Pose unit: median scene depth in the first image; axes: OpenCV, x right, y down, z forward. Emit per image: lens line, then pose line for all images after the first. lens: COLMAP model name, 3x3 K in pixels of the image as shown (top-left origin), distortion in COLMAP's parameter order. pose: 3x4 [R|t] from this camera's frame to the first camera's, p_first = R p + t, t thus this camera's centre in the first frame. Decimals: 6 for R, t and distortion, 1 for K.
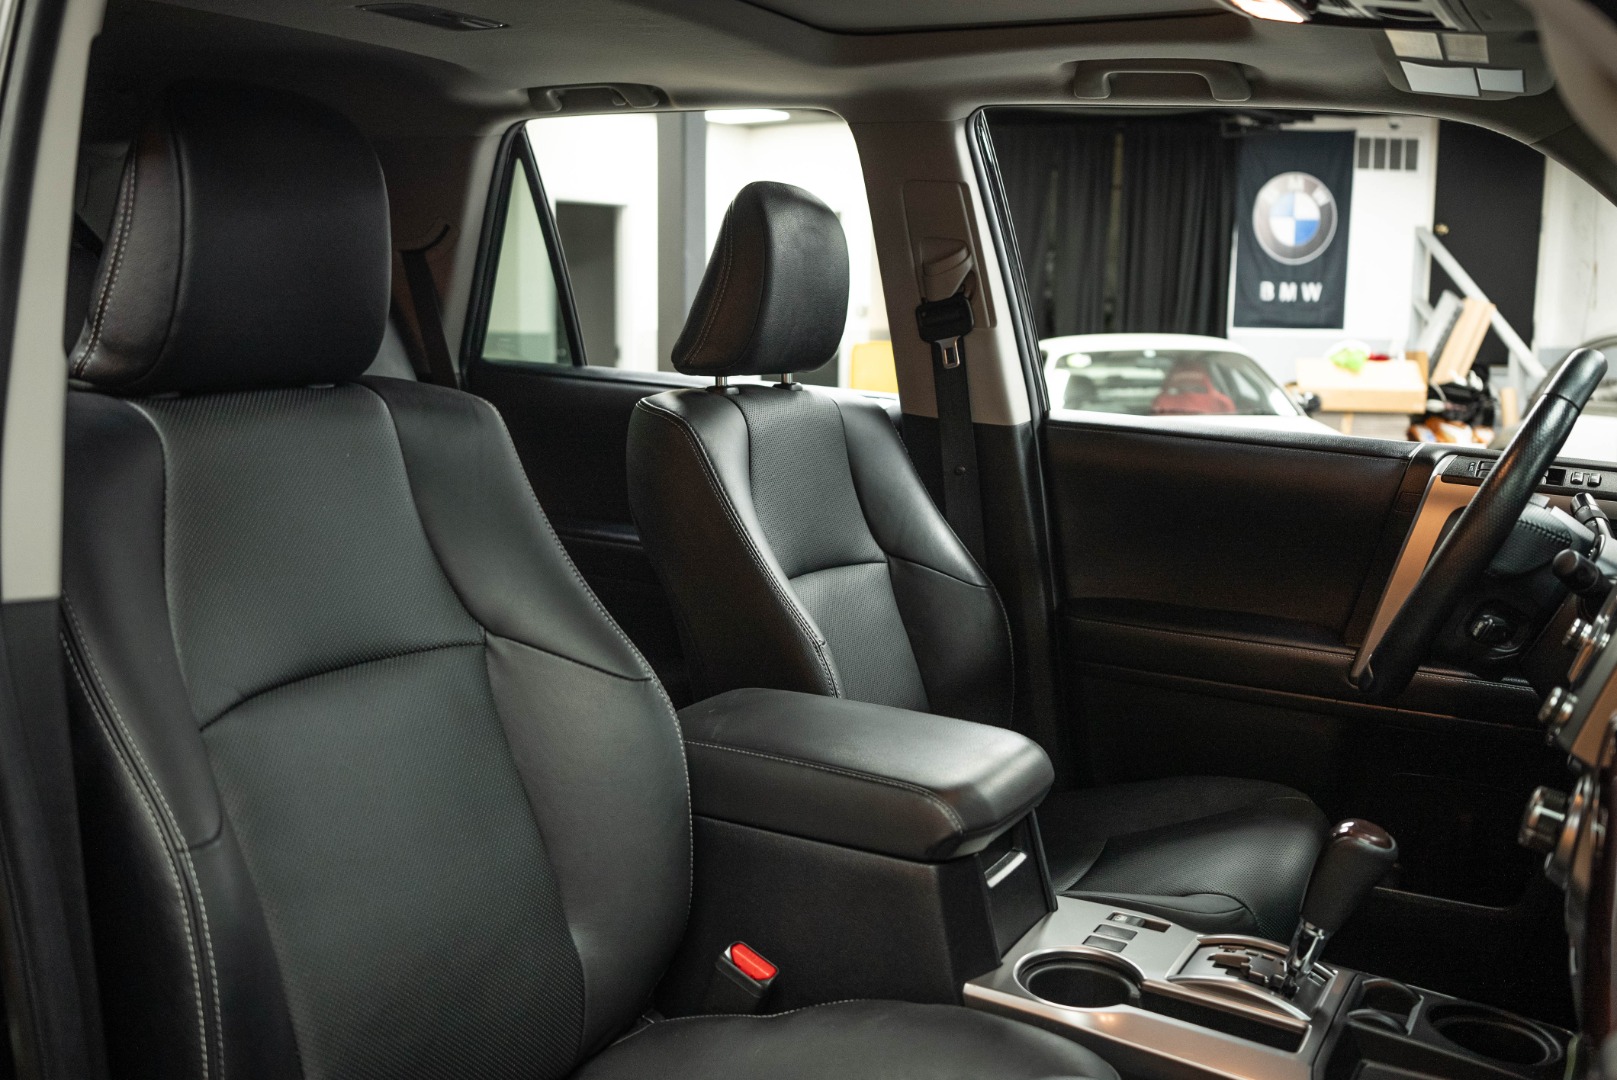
lens RADIAL K [[1608.0, 0, 809.0], [0, 1608.0, 532.4], [0, 0, 1]] dist [-0.032429, -0.001121]
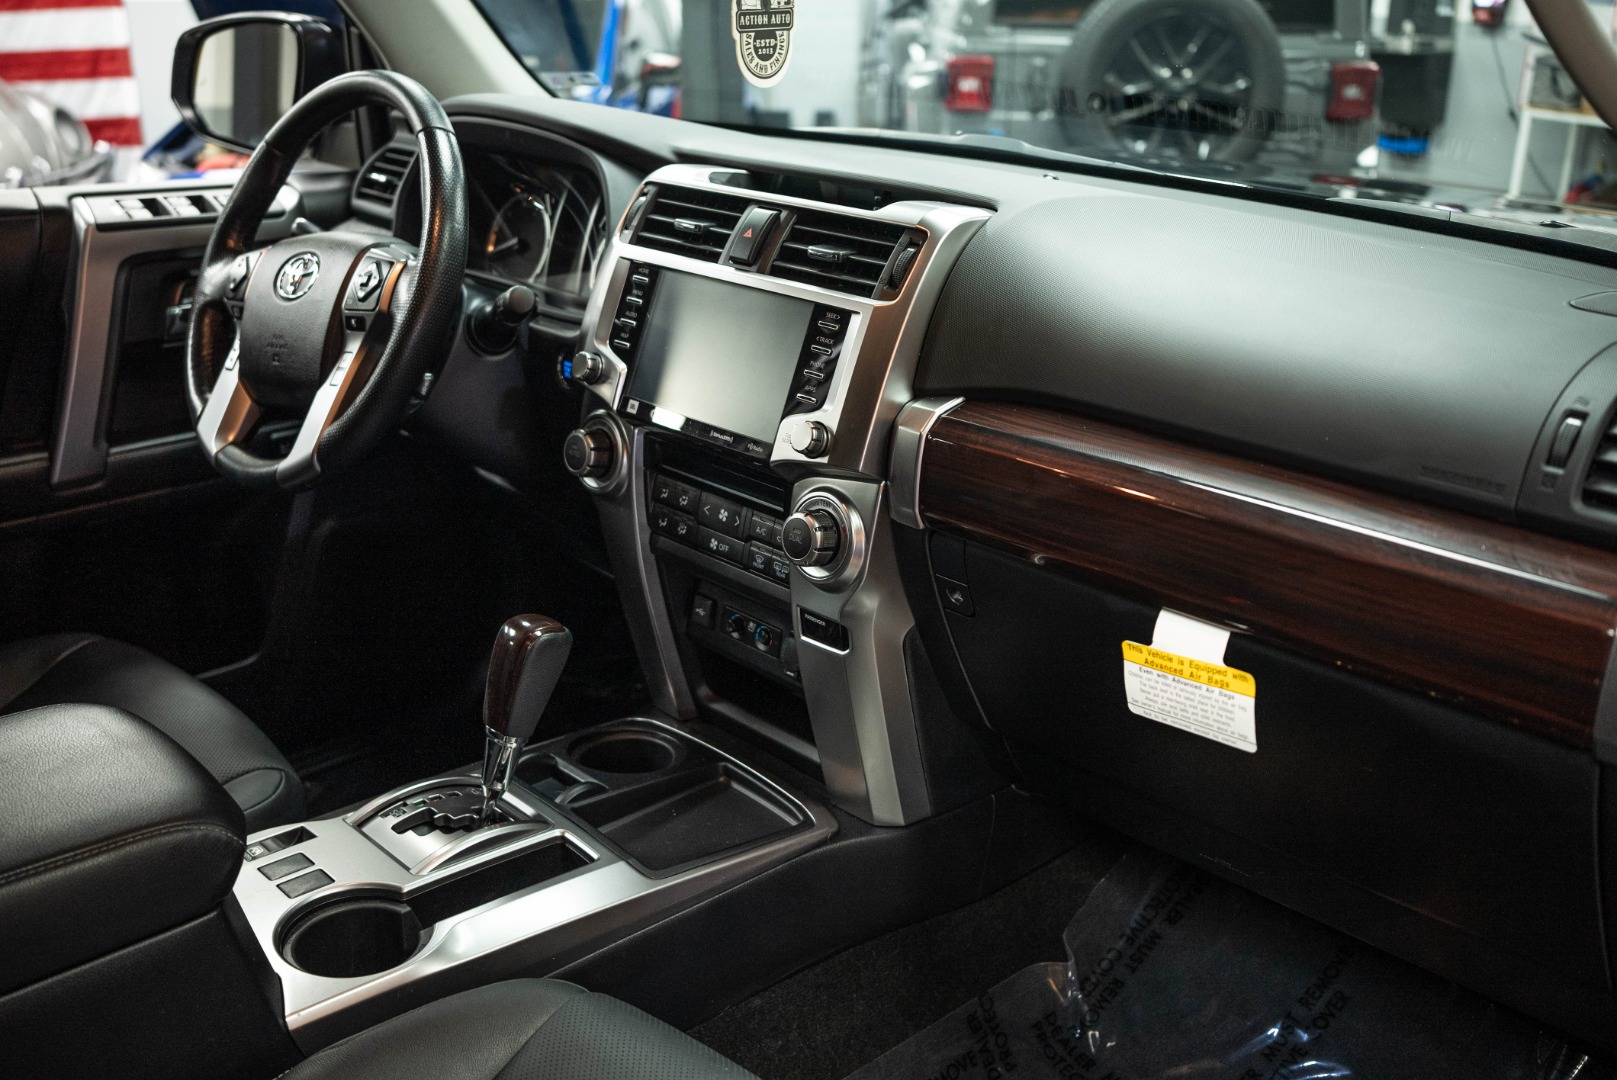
lens RADIAL K [[1608.0, 0, 809.0], [0, 1608.0, 532.4], [0, 0, 1]] dist [-0.032429, -0.001121]
pose [[0.305189, -0.350463, 0.885458, -0.259396], [0.137571, 0.936289, 0.323166, -0.091073], [-0.942302, 0.023186, 0.333959, 0.313412]]
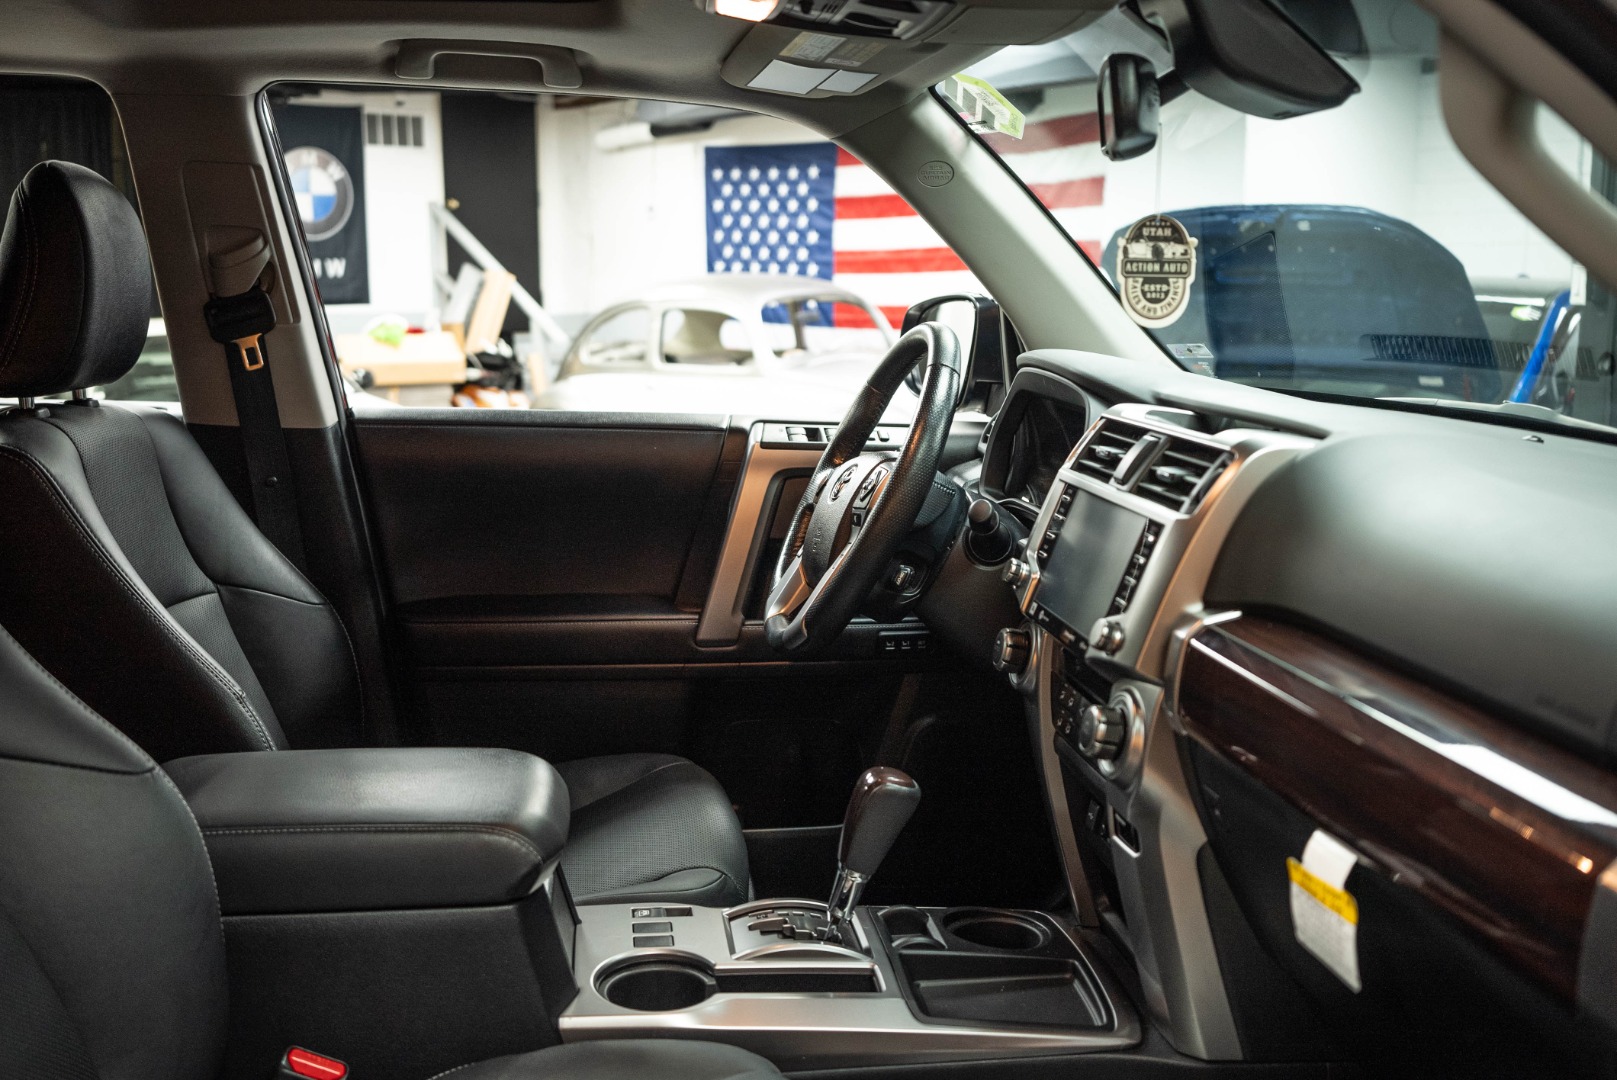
lens RADIAL K [[1604.7, 0, 808.5], [0, 1604.7, 540.0], [0, 0, 1]] dist [-0.032580, 0.008281]
pose [[0.808093, -0.117069, 0.577305, -0.184322], [0.104673, 0.992993, 0.054847, -0.023035], [-0.579681, 0.016106, 0.814684, 0.084547]]
